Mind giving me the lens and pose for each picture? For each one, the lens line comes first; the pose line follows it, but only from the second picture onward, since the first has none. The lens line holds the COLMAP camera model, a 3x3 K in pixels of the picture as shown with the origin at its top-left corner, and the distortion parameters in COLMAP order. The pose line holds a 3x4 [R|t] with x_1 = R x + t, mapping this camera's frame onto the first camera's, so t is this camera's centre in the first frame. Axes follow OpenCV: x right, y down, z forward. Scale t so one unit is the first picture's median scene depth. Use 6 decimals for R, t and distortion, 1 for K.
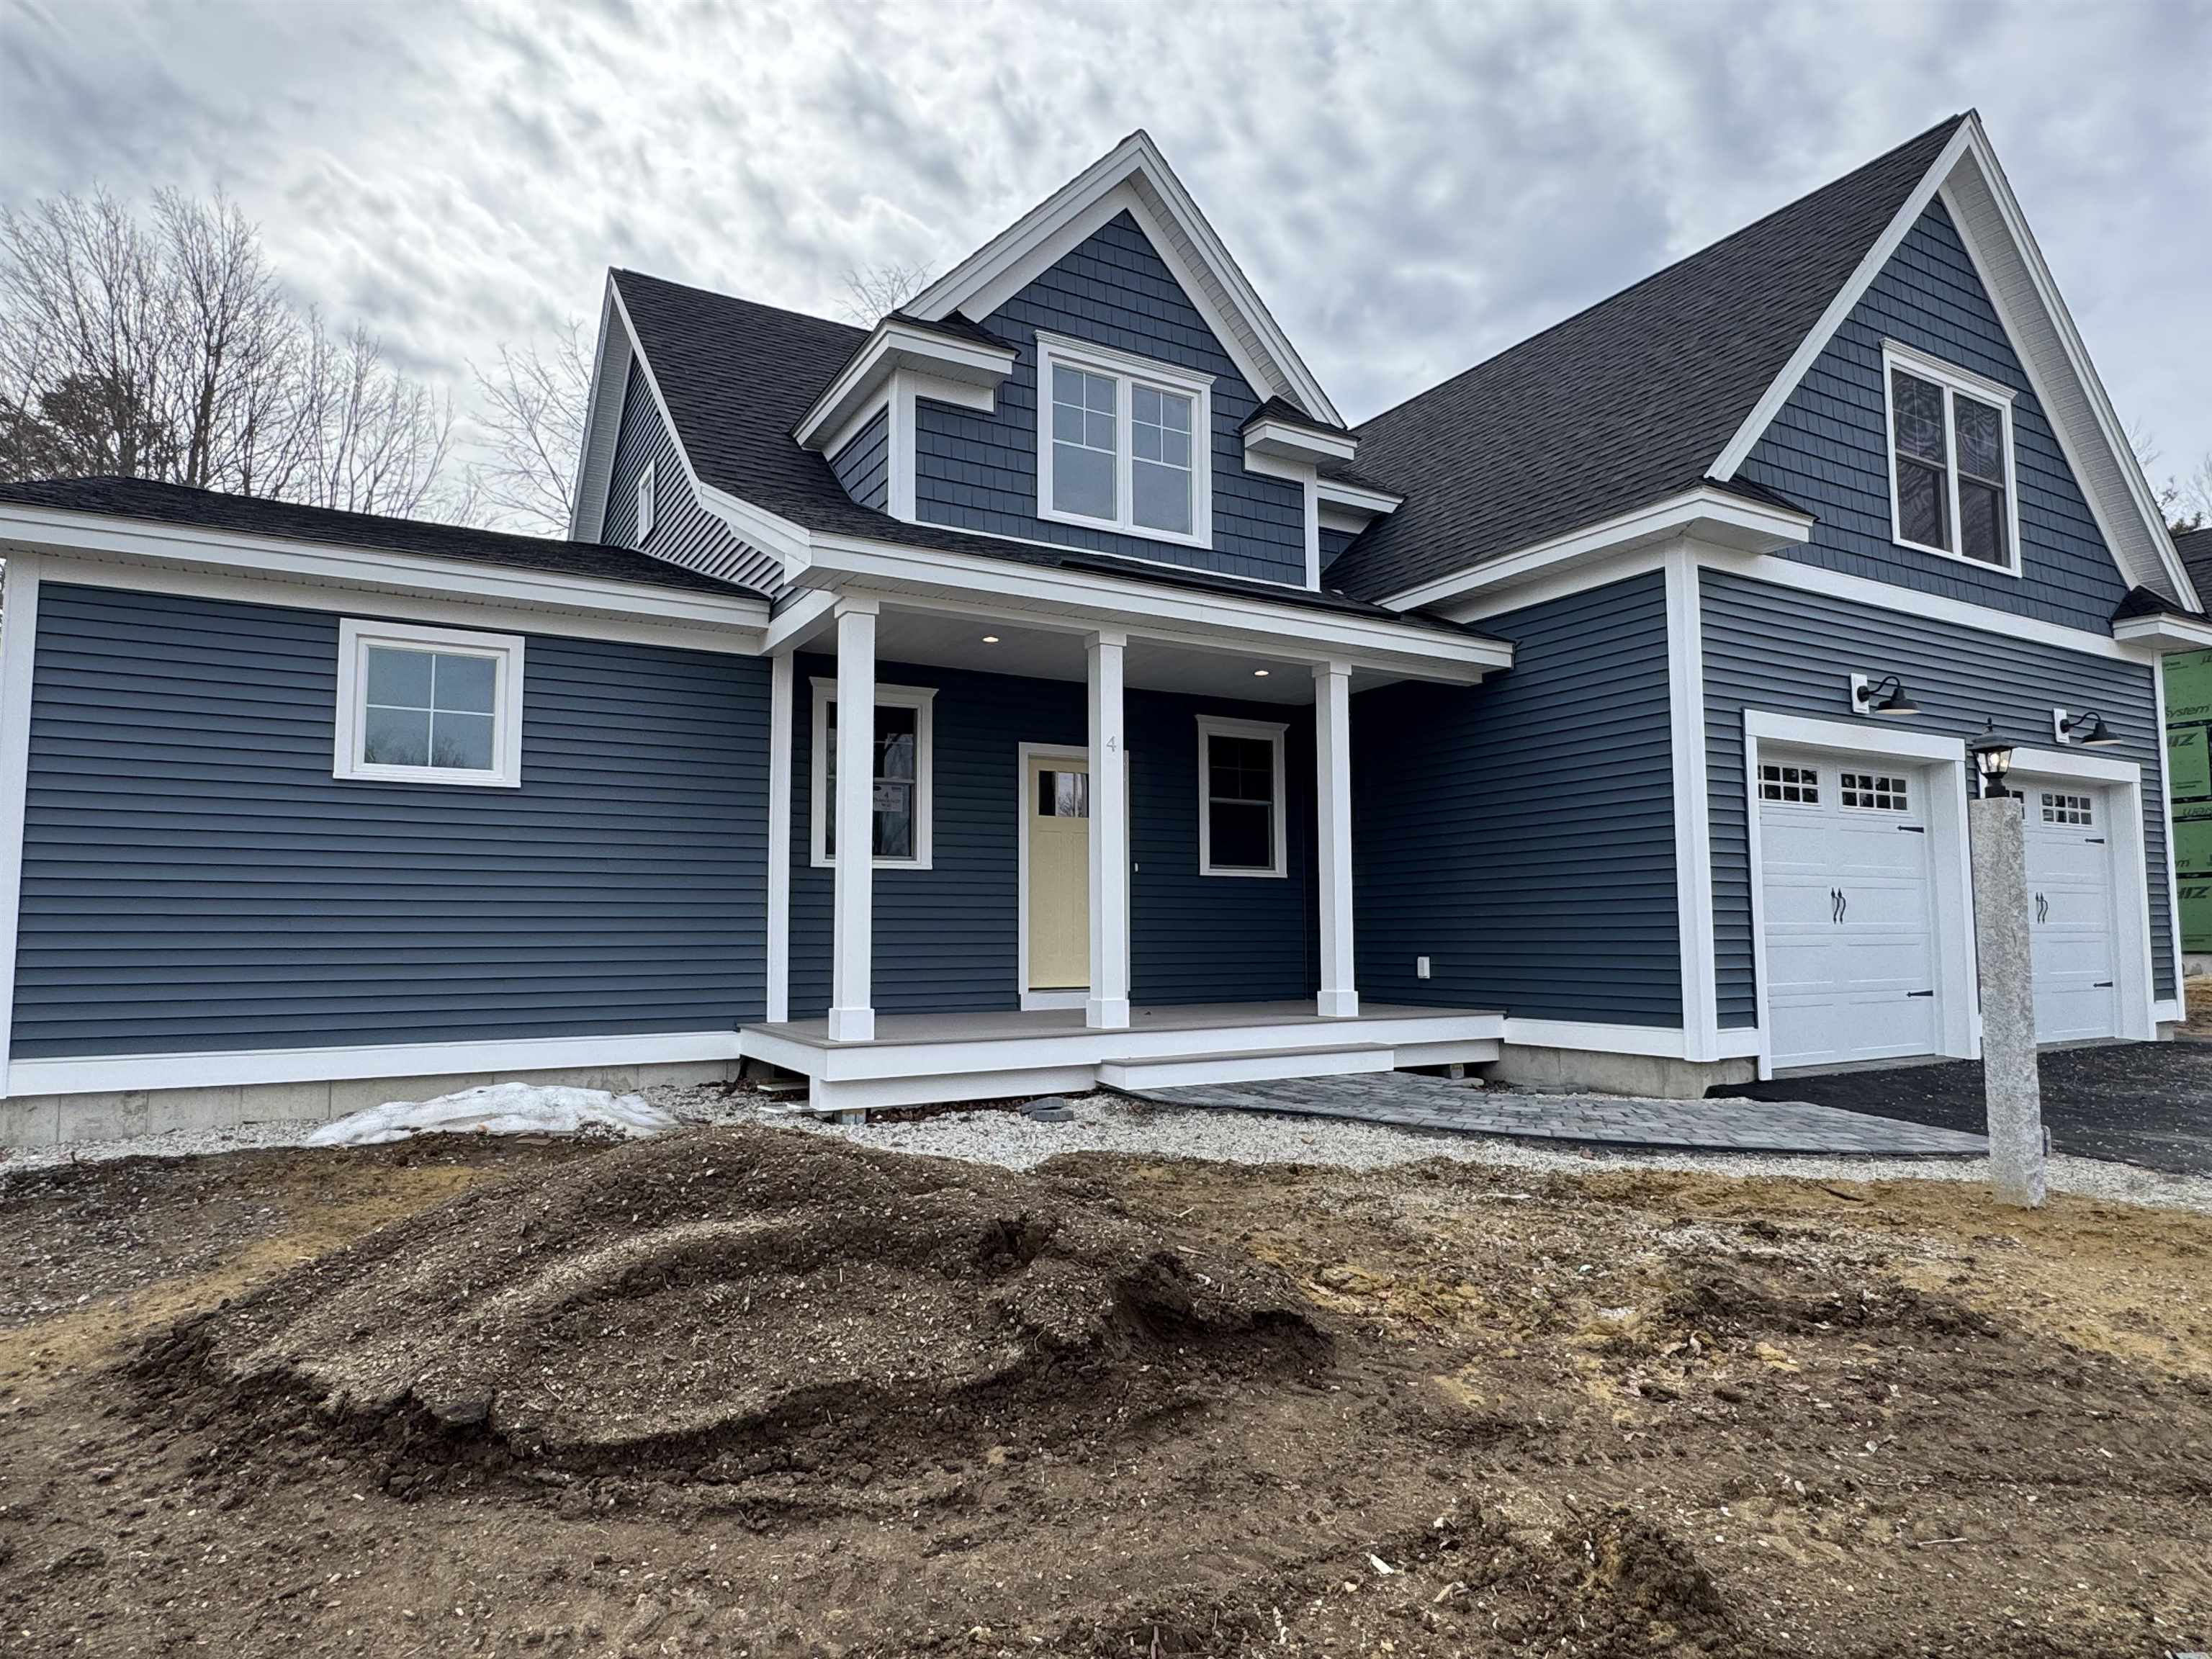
lens RADIAL K [[1290.9, 0, 1094.3], [0, 1290.9, 840.3], [0, 0, 1]] dist [-0.012677, 0.017725]
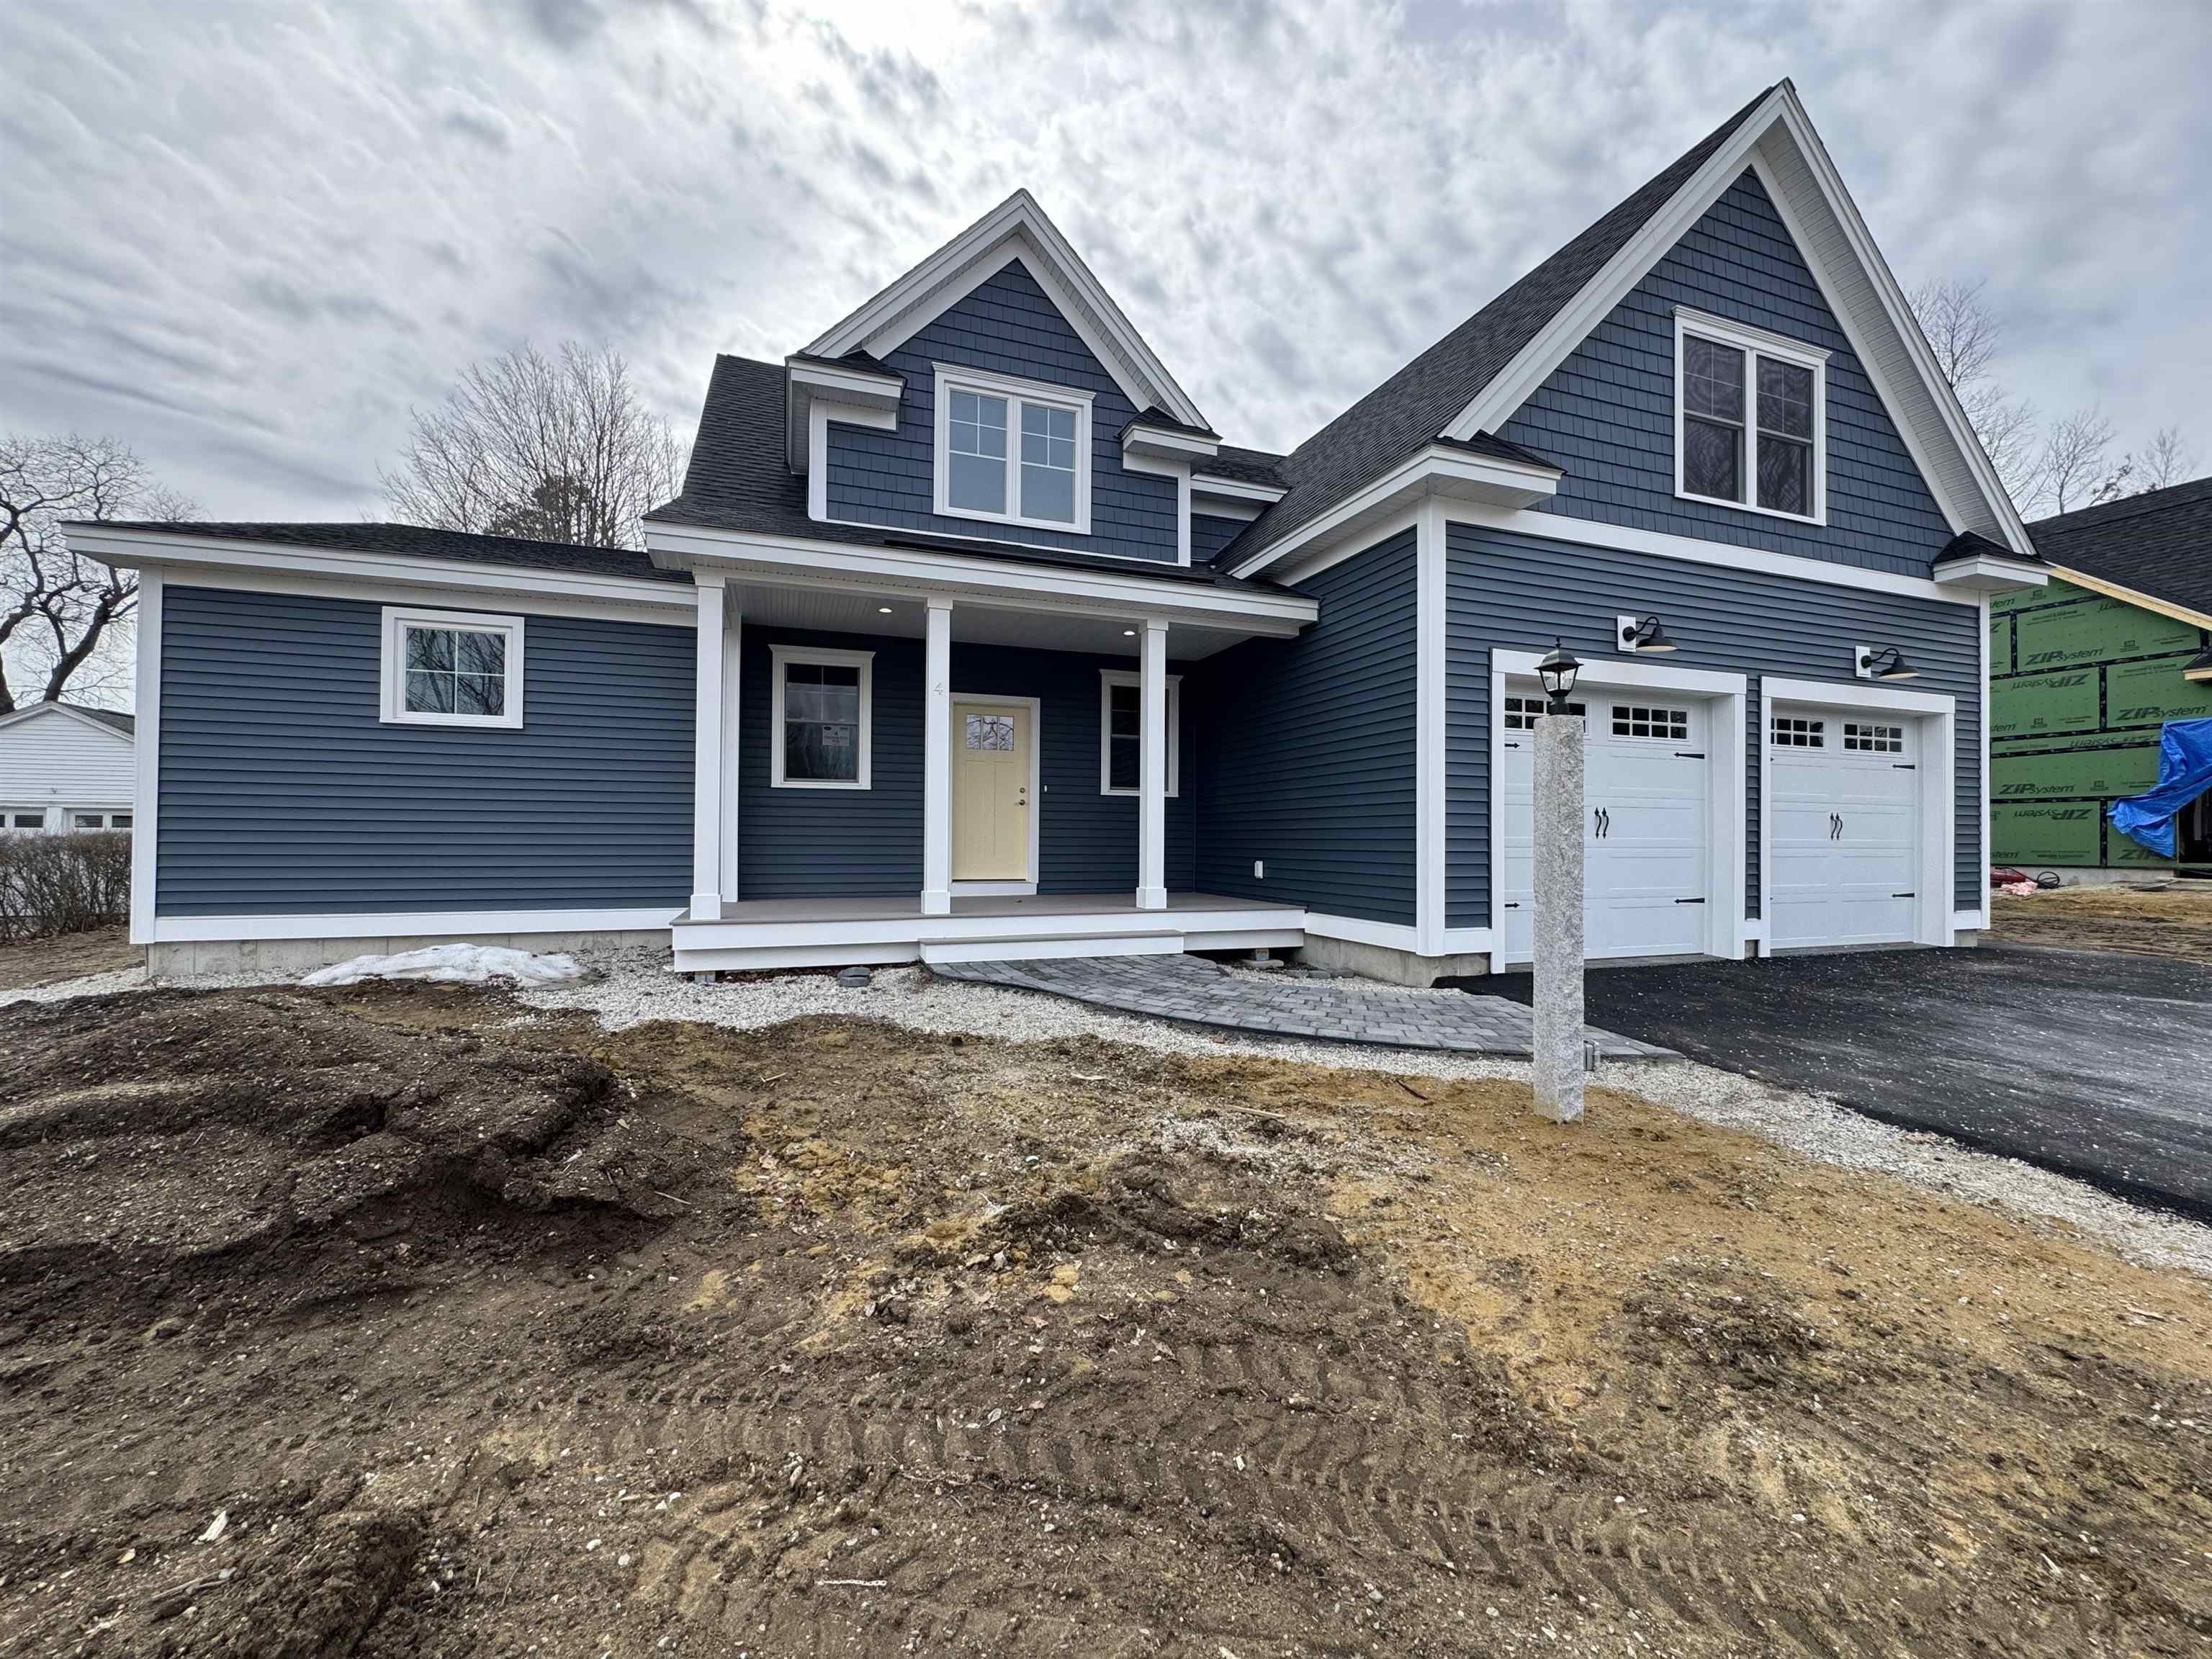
lens RADIAL K [[893.1, 0, 1111.9], [0, 893.1, 829.3], [0, 0, 1]] dist [-0.003131, 0.002526]
pose [[0.983909, 0.010546, -0.178359, 0.285217], [0.001338, 0.997793, 0.066384, 0.003147], [0.178666, -0.065554, 0.981724, 0.142133]]
